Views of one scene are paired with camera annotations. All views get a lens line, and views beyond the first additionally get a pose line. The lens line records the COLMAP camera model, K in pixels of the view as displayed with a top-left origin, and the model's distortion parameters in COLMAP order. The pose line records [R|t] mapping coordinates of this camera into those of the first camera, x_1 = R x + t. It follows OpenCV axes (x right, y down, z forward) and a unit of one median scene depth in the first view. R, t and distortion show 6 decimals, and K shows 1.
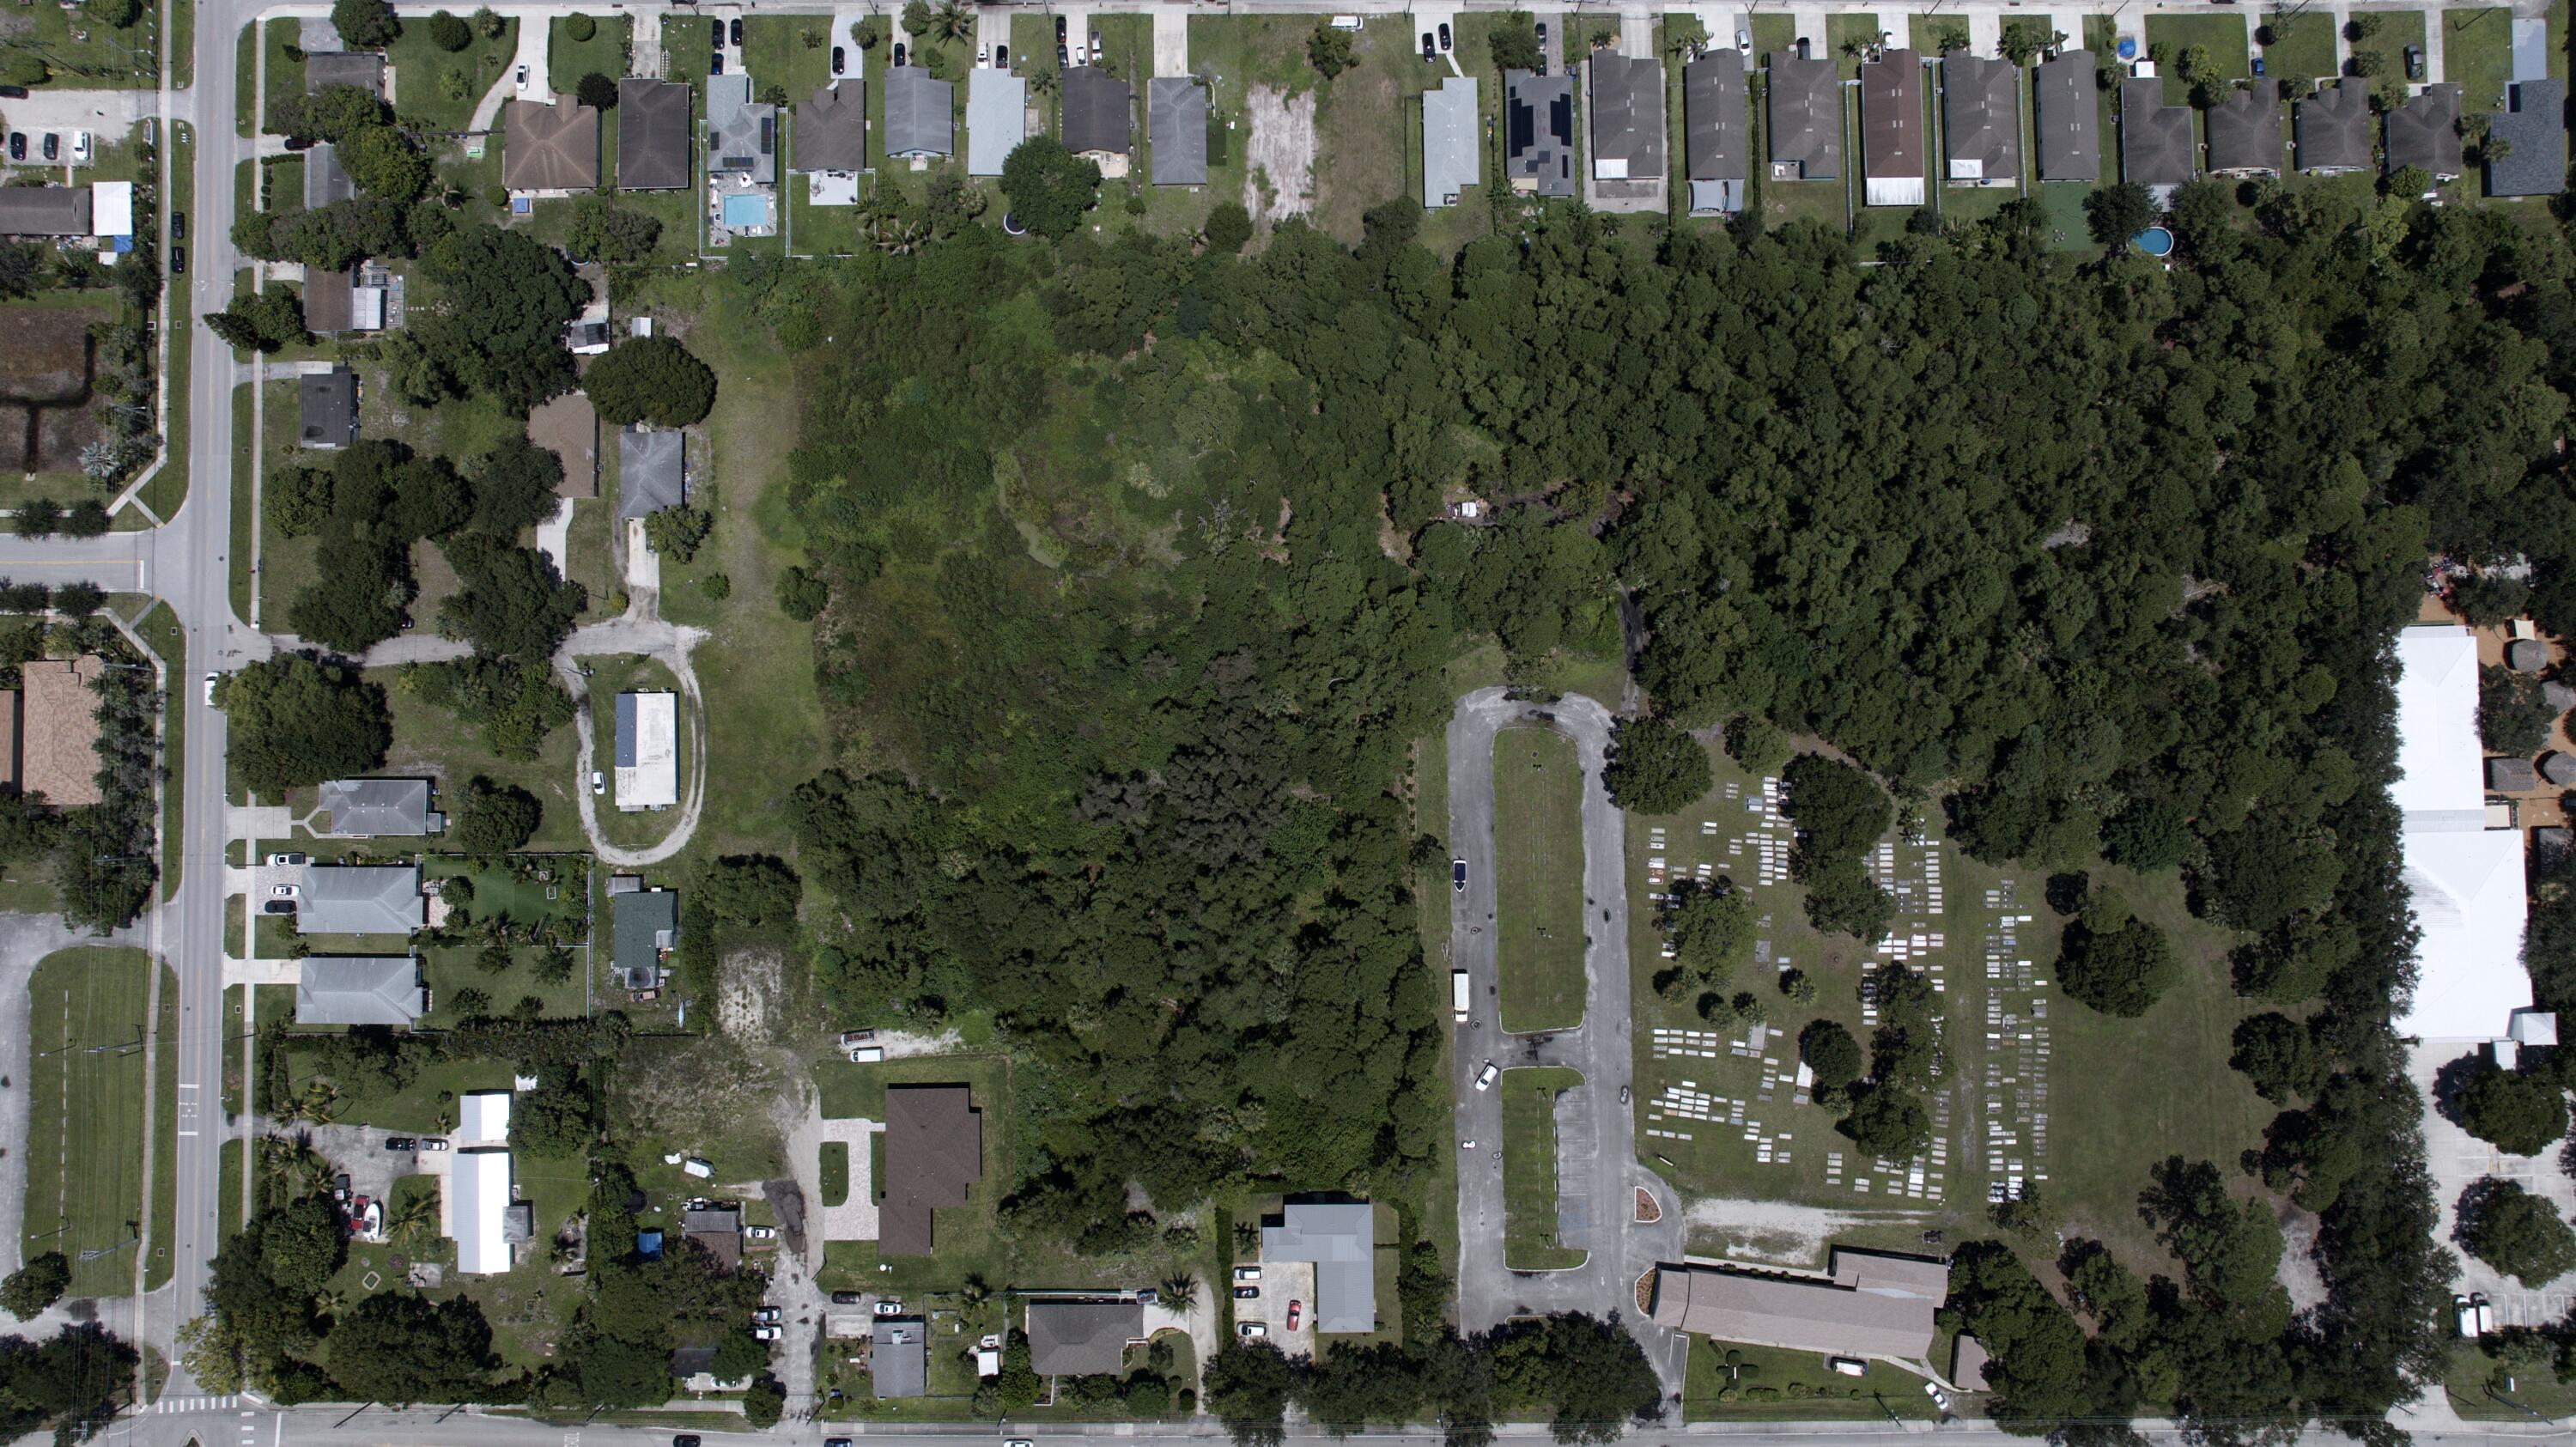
lens RADIAL K [[1801.1, 0, 1291.7], [0, 1801.1, 731.1], [0, 0, 1]] dist [-0.037185, 0.041089]
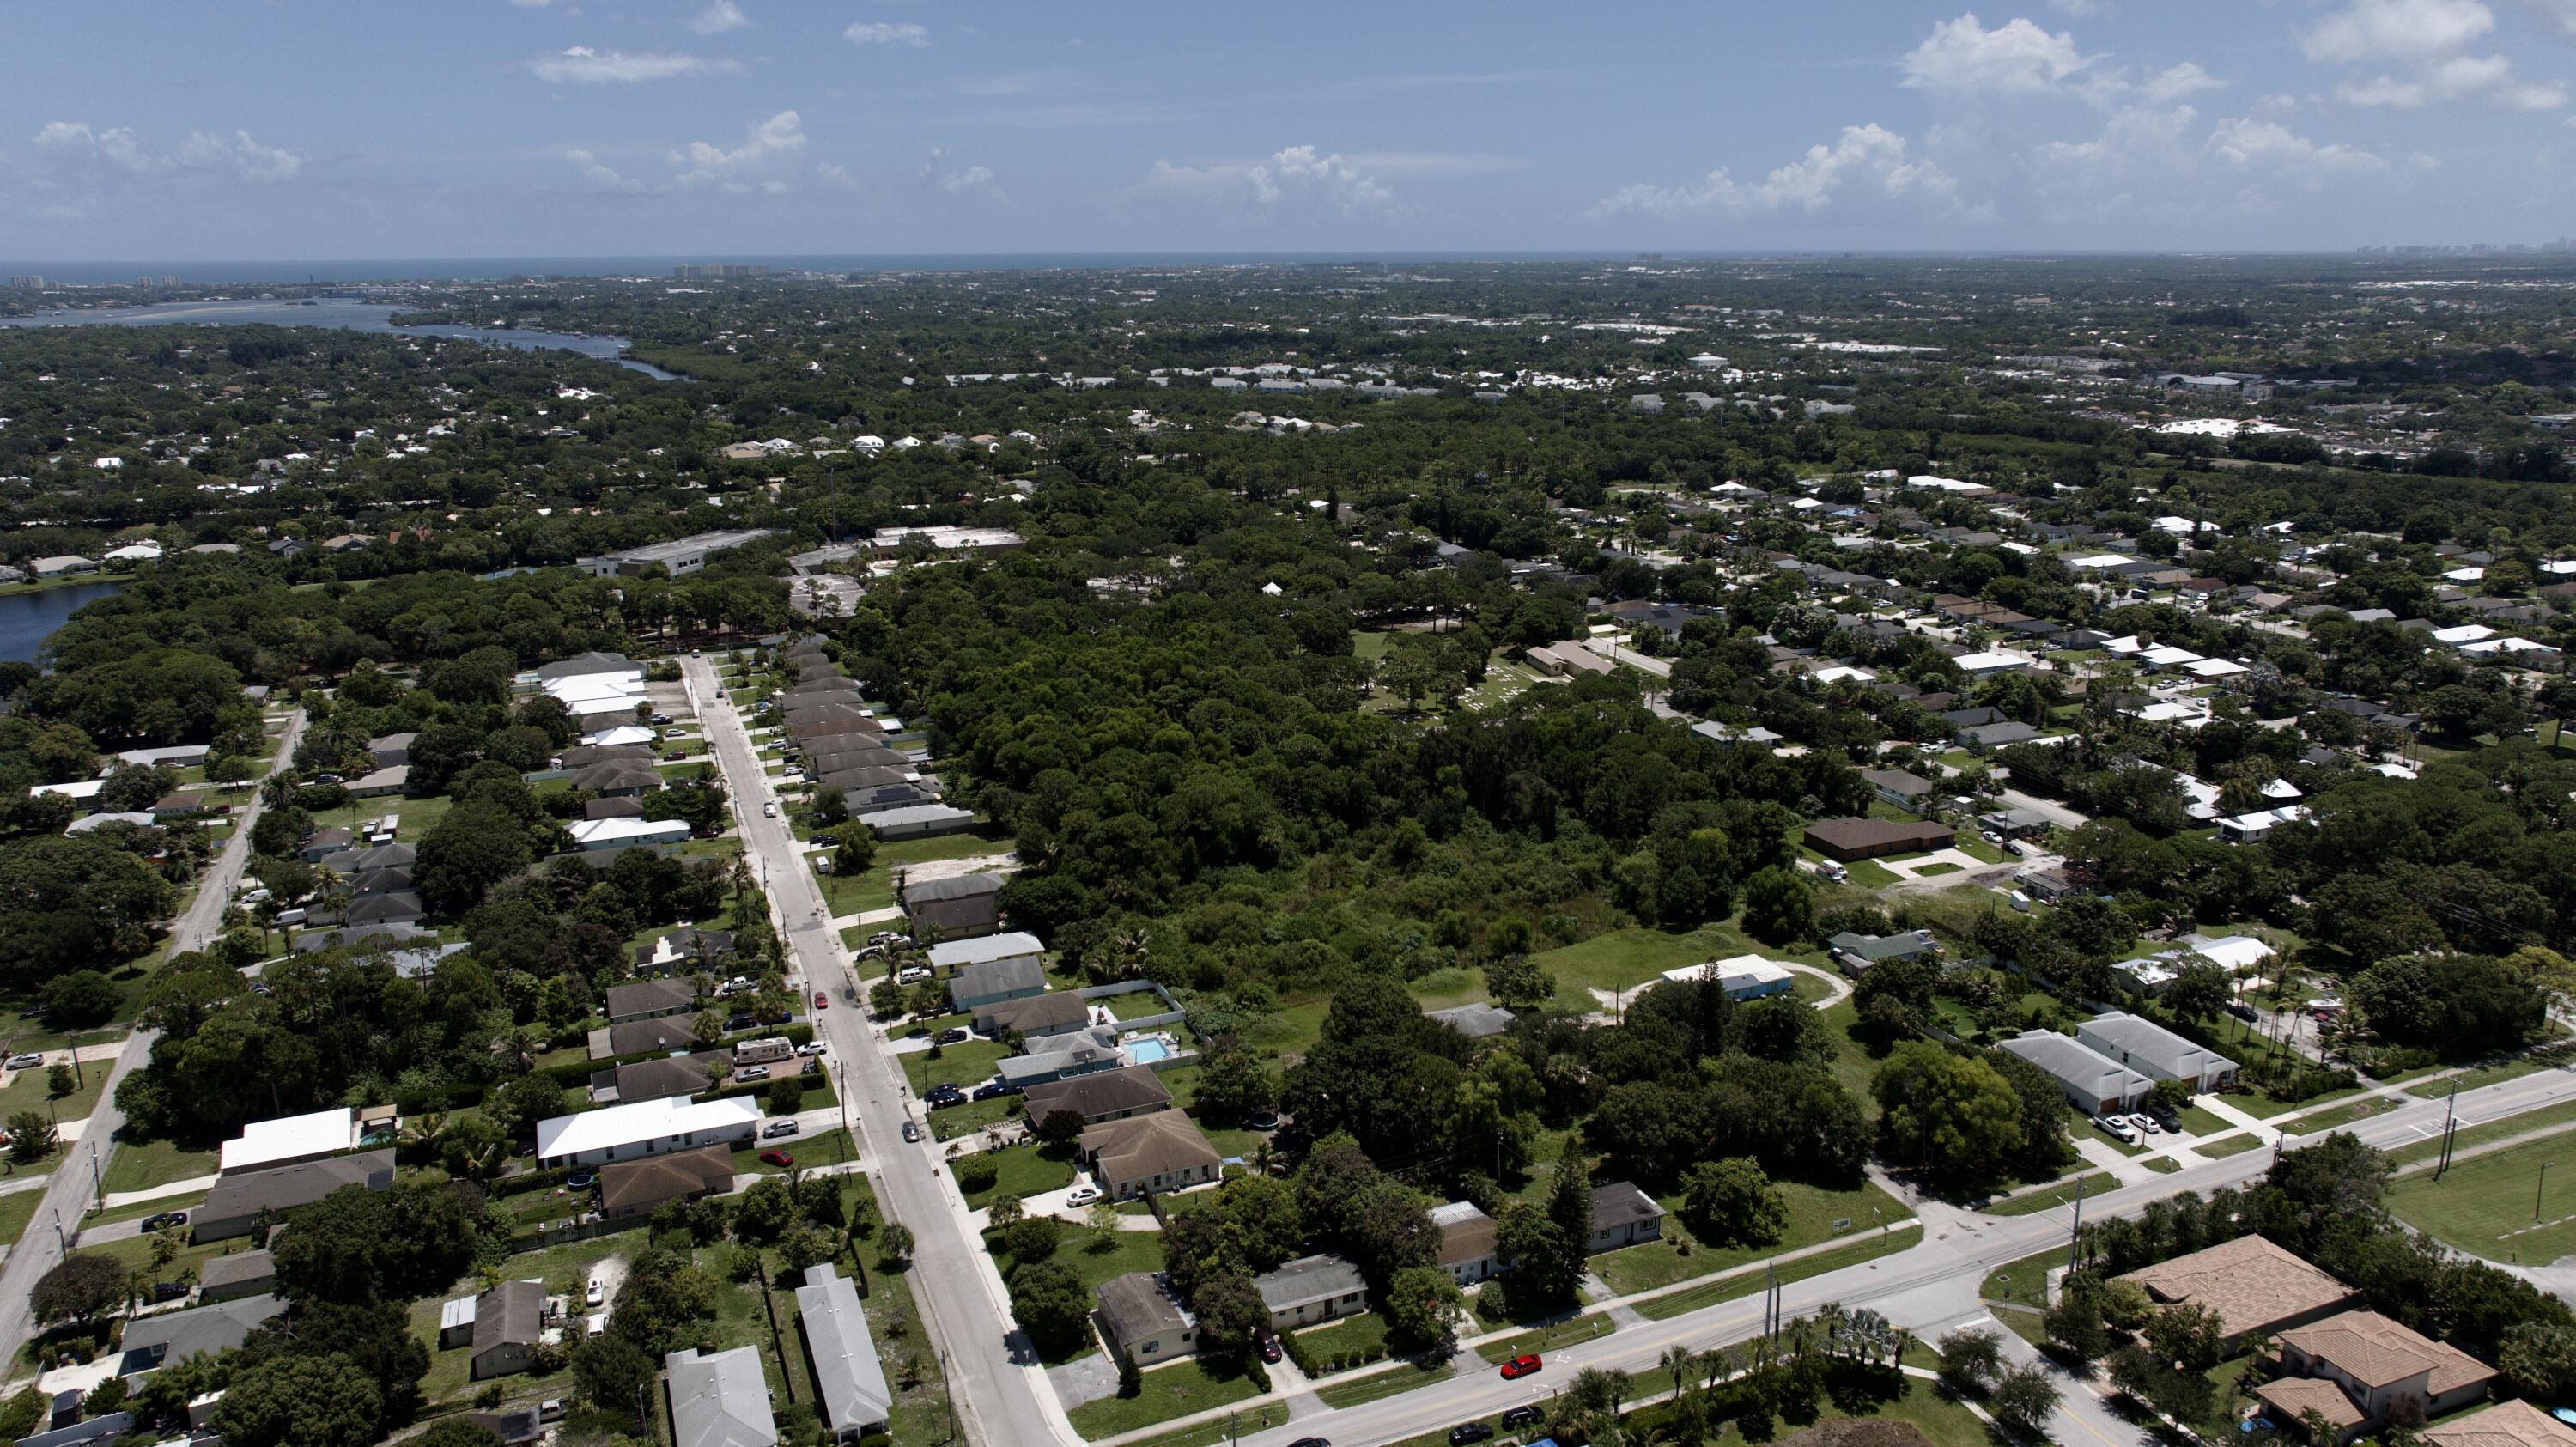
lens RADIAL K [[1801.1, 0, 1299.2], [0, 1801.1, 722.4], [0, 0, 1]] dist [-0.037185, 0.041089]
pose [[-0.383769, -0.235323, 0.892941, -1.092842], [0.922584, -0.056347, 0.381659, -0.557393], [-0.039499, 0.970282, 0.238730, 0.648849]]
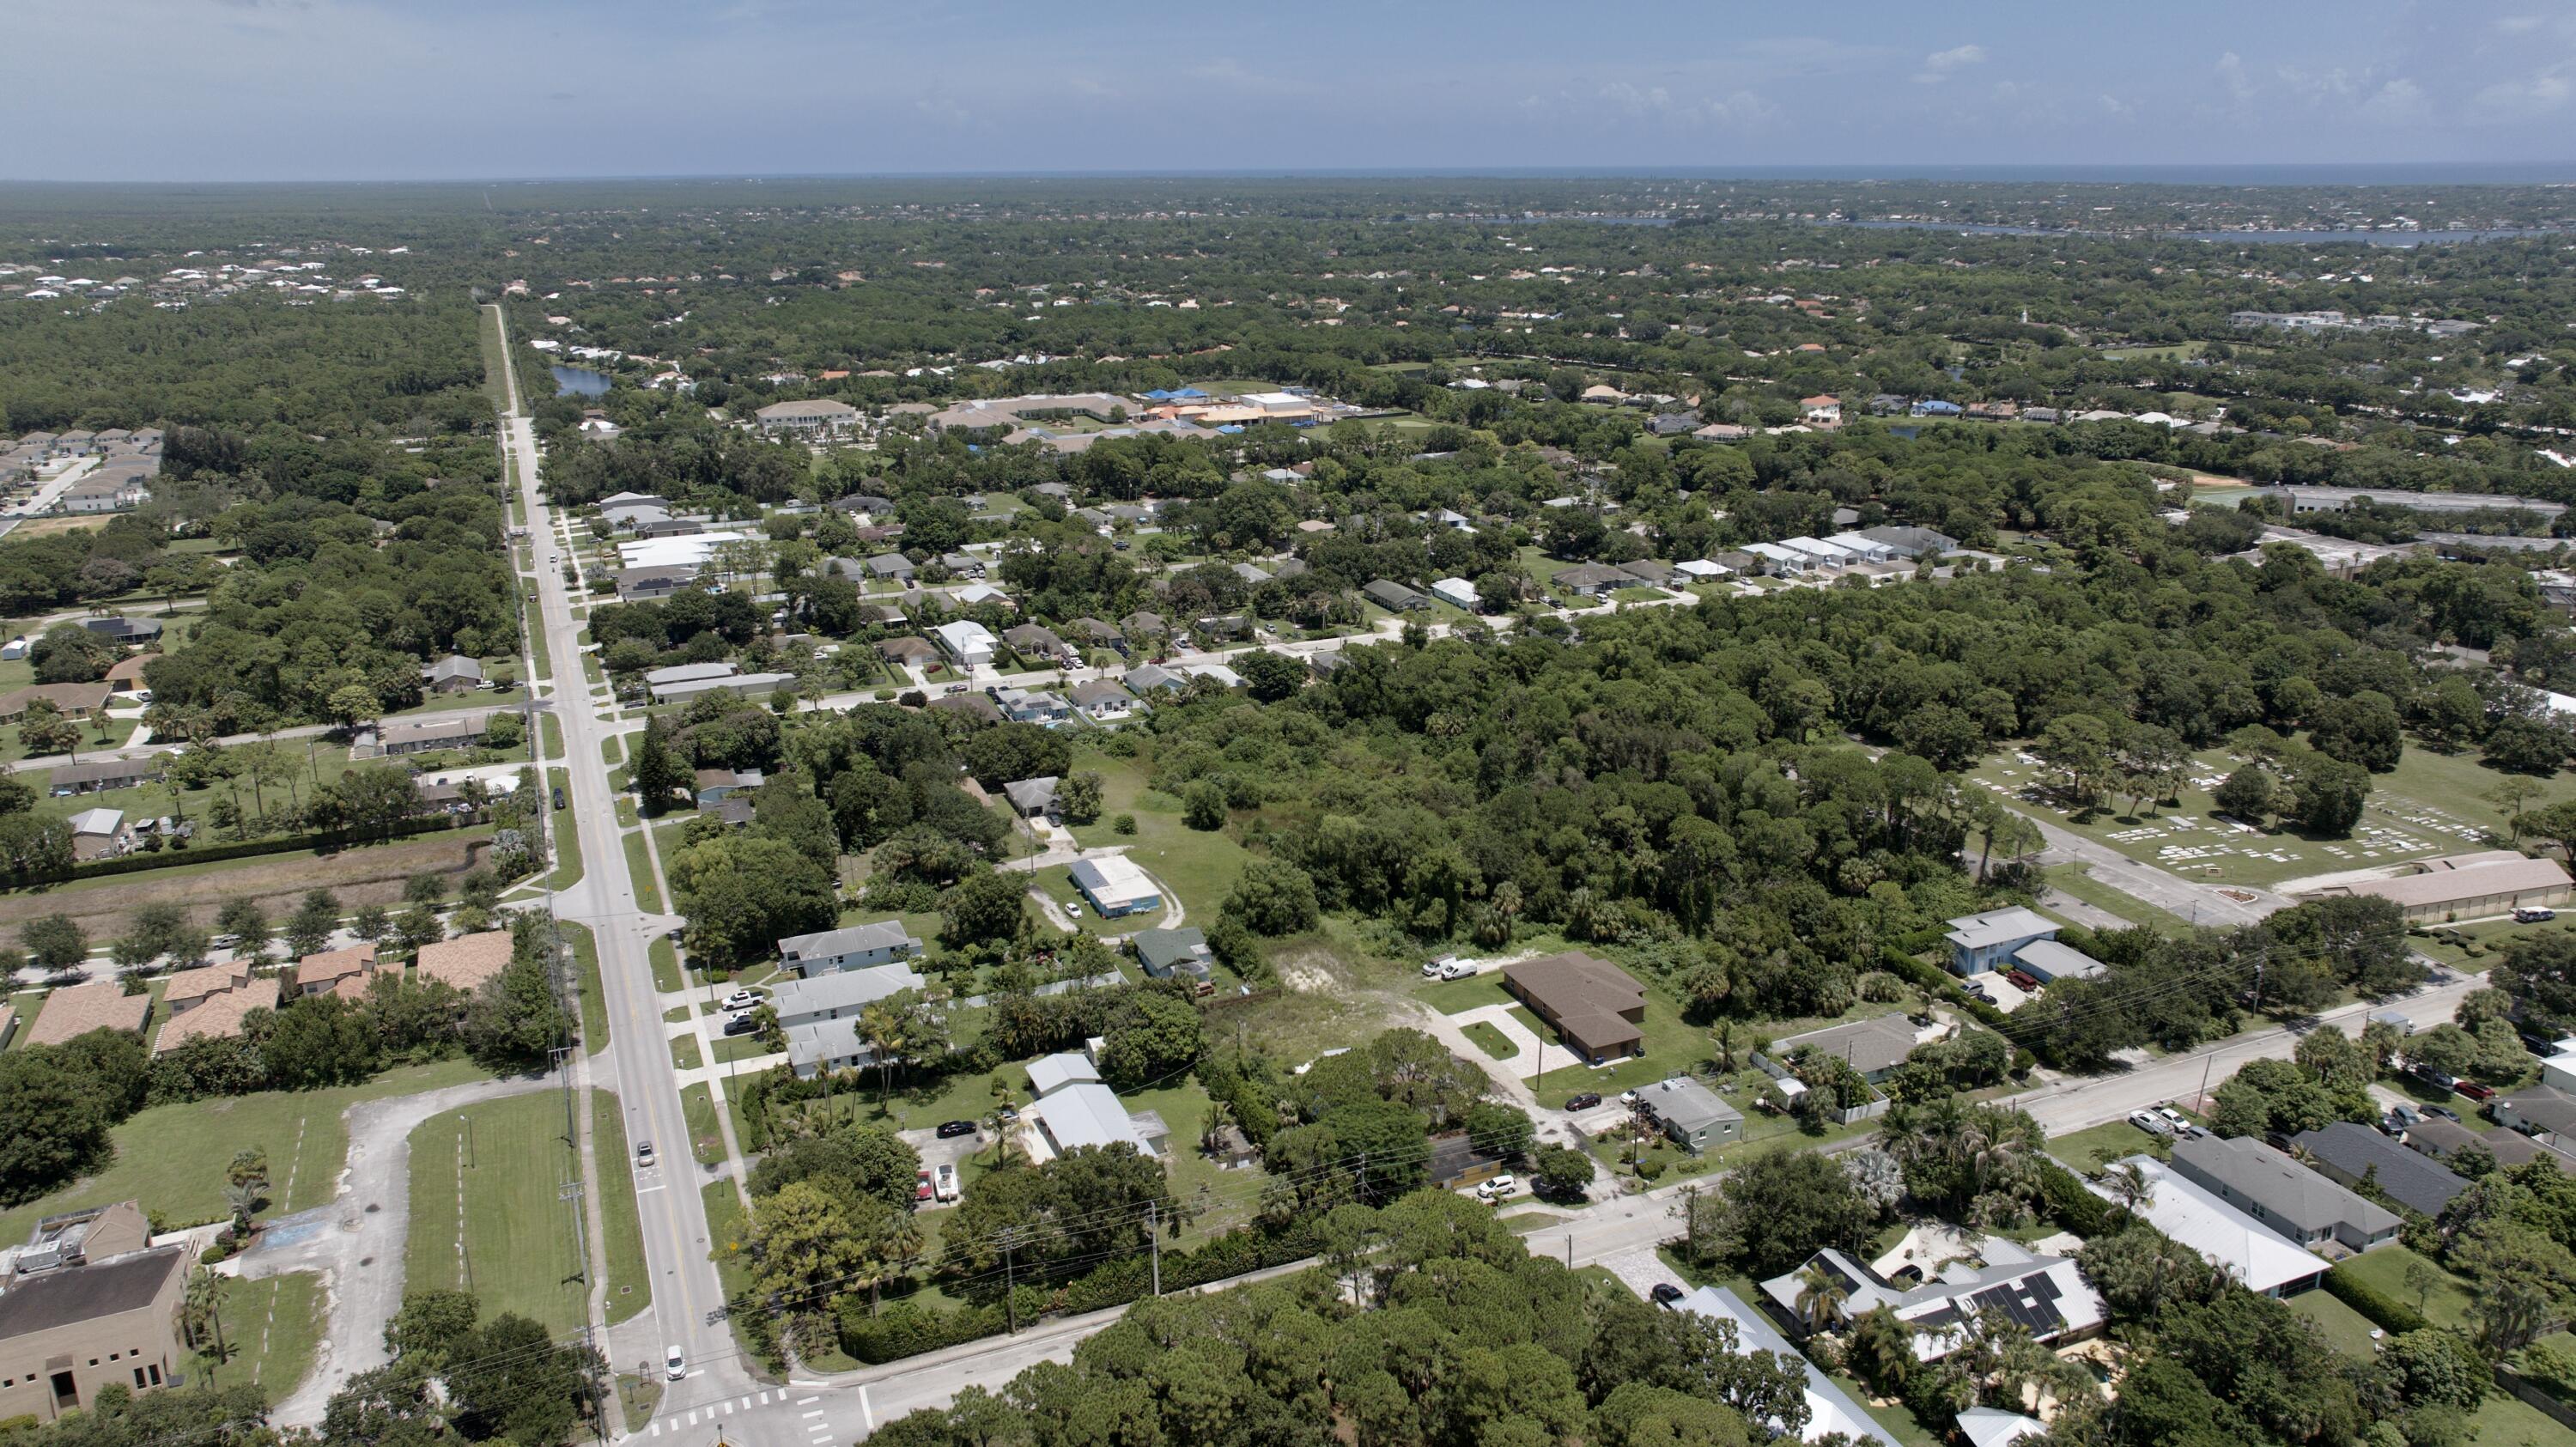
lens RADIAL K [[1801.1, 0, 1302.4], [0, 1801.1, 742.2], [0, 0, 1]] dist [-0.037185, 0.041089]
pose [[0.920159, -0.126543, 0.370532, -0.618718], [0.391359, 0.326300, -0.860445, 0.871592], [-0.012021, 0.936758, 0.349772, 0.582812]]
